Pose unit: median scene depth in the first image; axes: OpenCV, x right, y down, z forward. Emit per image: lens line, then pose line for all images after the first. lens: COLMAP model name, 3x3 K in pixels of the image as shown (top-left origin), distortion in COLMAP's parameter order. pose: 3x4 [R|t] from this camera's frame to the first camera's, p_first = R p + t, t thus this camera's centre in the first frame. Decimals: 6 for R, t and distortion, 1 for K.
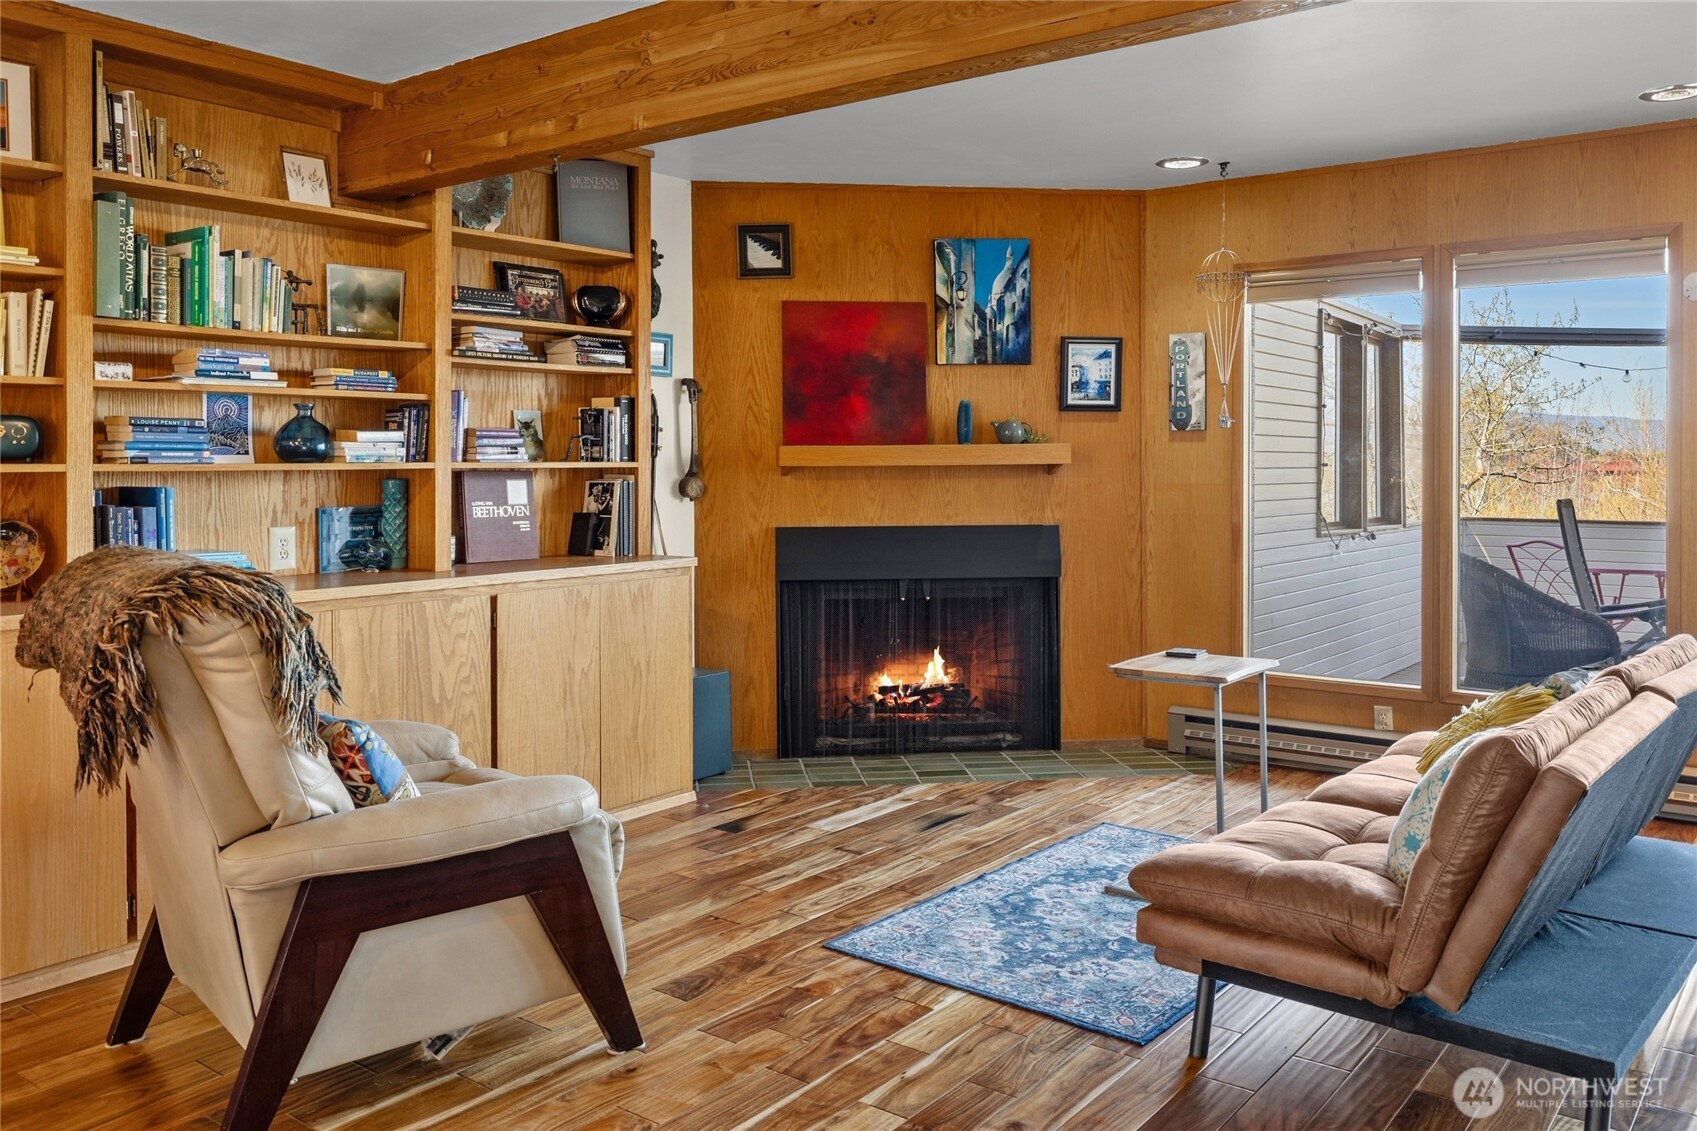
lens RADIAL K [[1354.6, 0, 824.5], [0, 1354.6, 465.8], [0, 0, 1]] dist [0.004975, -0.003654]
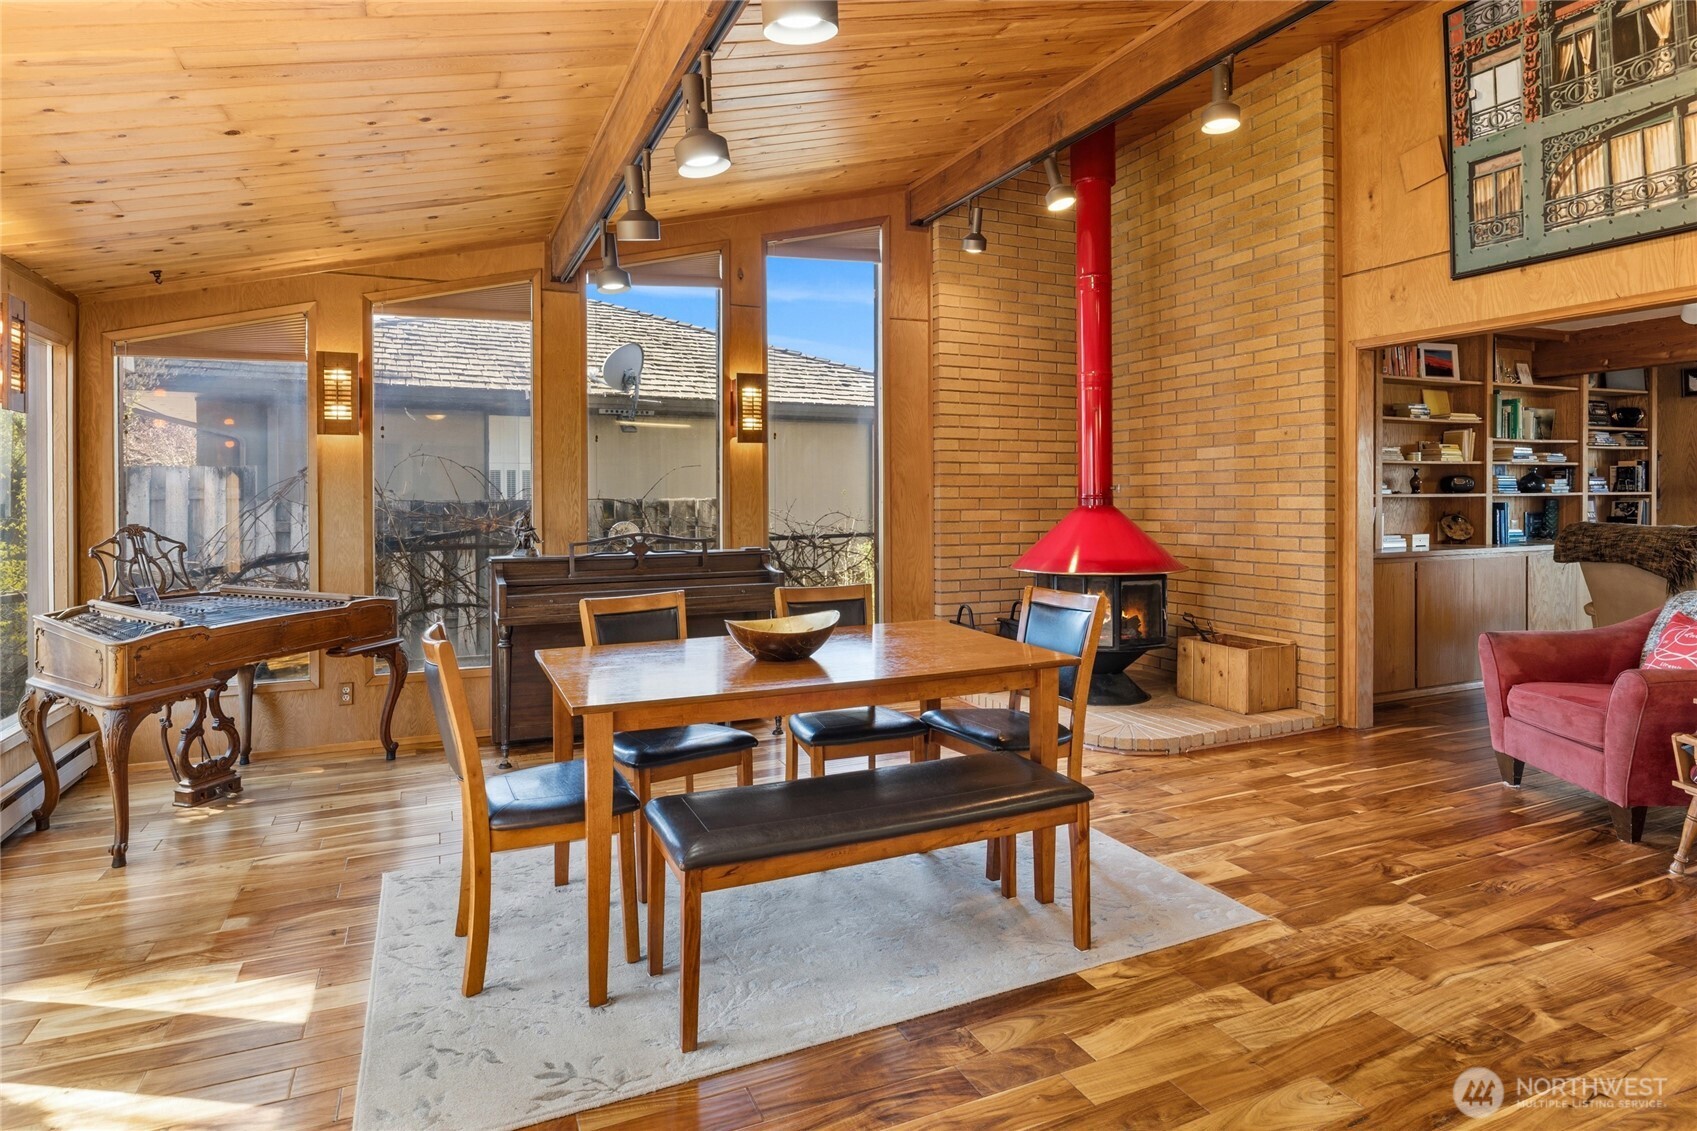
lens RADIAL K [[934.0, 0, 860.5], [0, 934.0, 487.0], [0, 0, 1]] dist [0.004469, -0.000865]
pose [[0.884484, -0.007297, -0.466514, -0.658224], [0.002843, 0.999943, -0.010249, 0.001002], [0.466563, 0.007739, 0.884454, -1.004436]]
